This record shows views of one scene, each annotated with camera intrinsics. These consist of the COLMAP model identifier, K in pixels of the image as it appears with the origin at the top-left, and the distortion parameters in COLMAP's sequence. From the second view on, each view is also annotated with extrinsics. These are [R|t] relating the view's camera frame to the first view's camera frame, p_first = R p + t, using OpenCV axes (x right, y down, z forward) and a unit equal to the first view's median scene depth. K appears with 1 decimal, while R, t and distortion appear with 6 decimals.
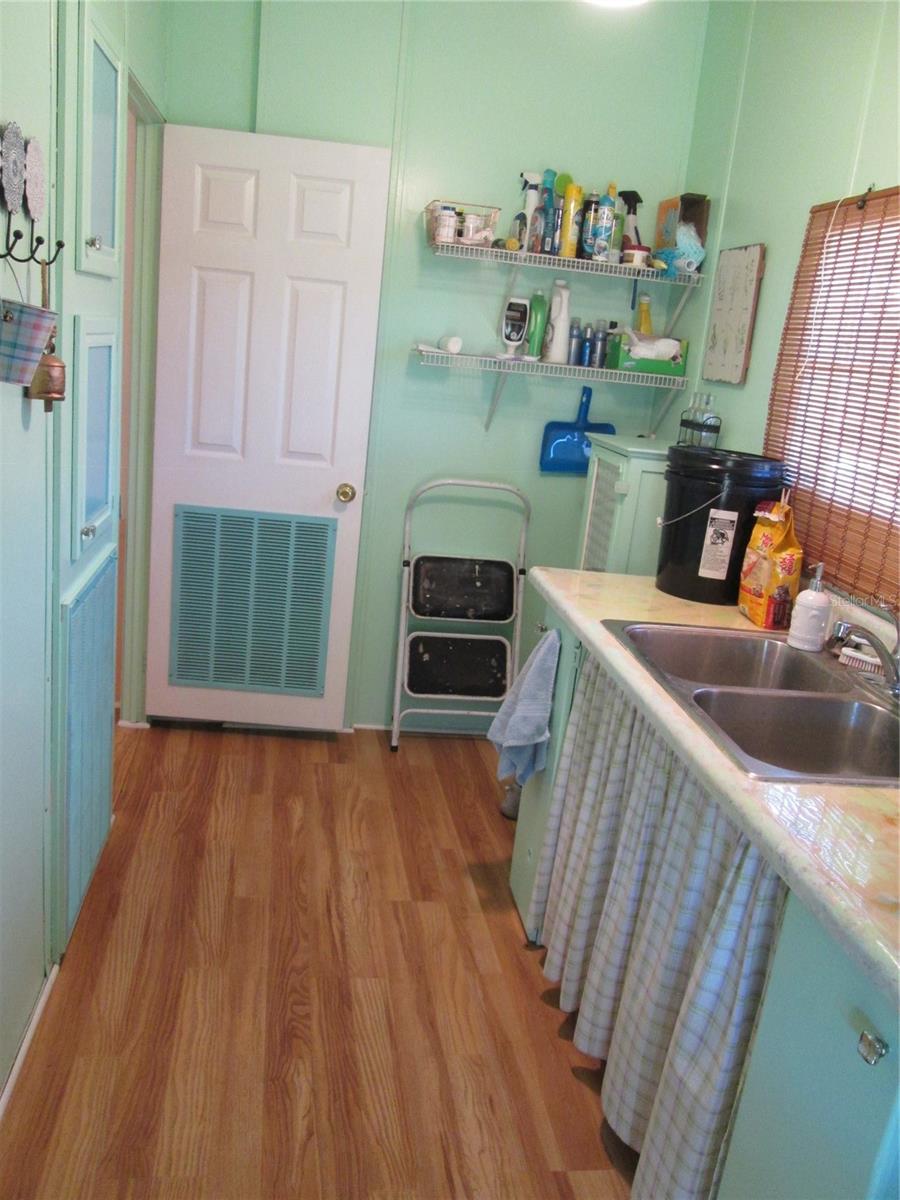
lens RADIAL K [[979.9, 0, 450.0], [0, 979.9, 600.0], [0, 0, 1]] dist [-0.070700, 0.024069]
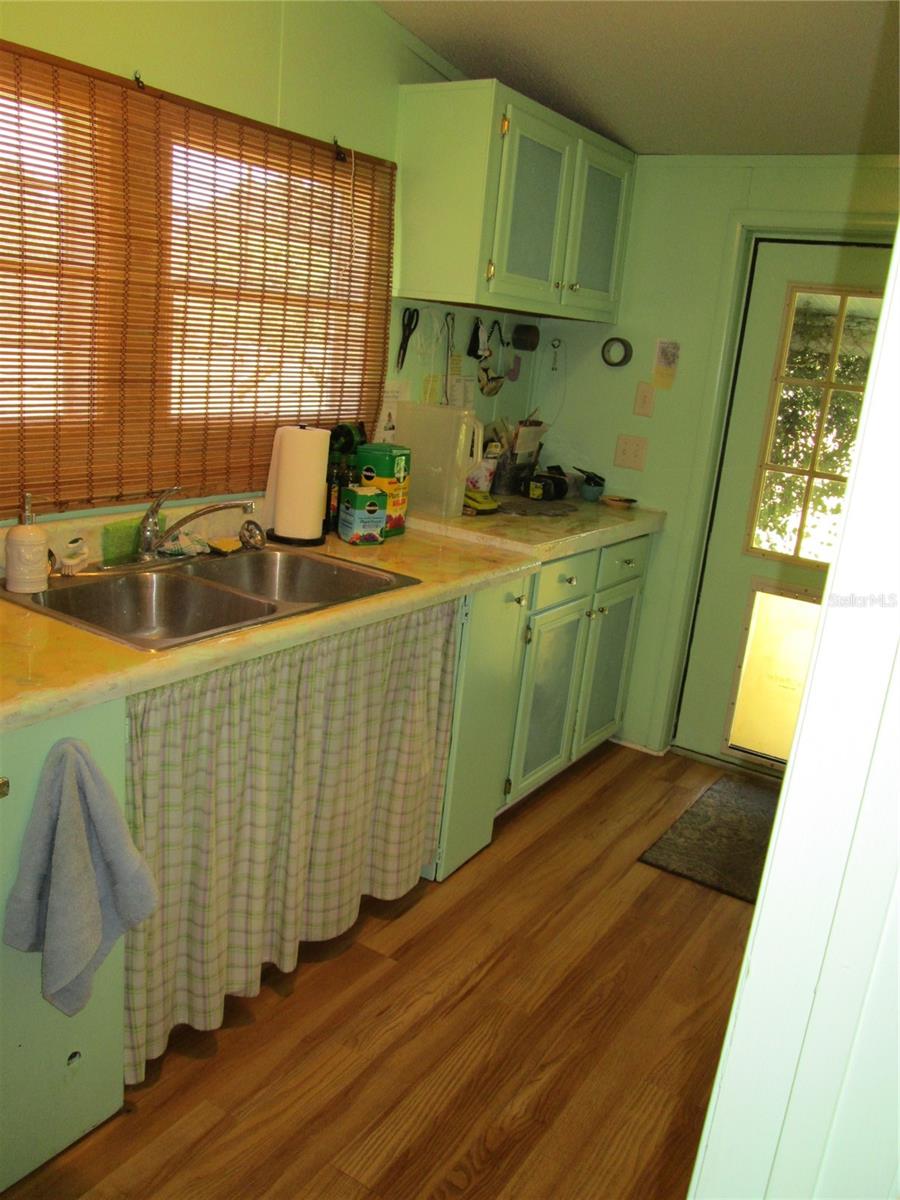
lens RADIAL K [[979.9, 0, 450.0], [0, 979.9, 600.0], [0, 0, 1]] dist [-0.070700, 0.024069]
pose [[-0.732228, -0.343762, 0.587937, -0.474089], [0.001016, 0.862715, 0.505689, -0.417258], [-0.681059, 0.370877, -0.631355, 1.392421]]
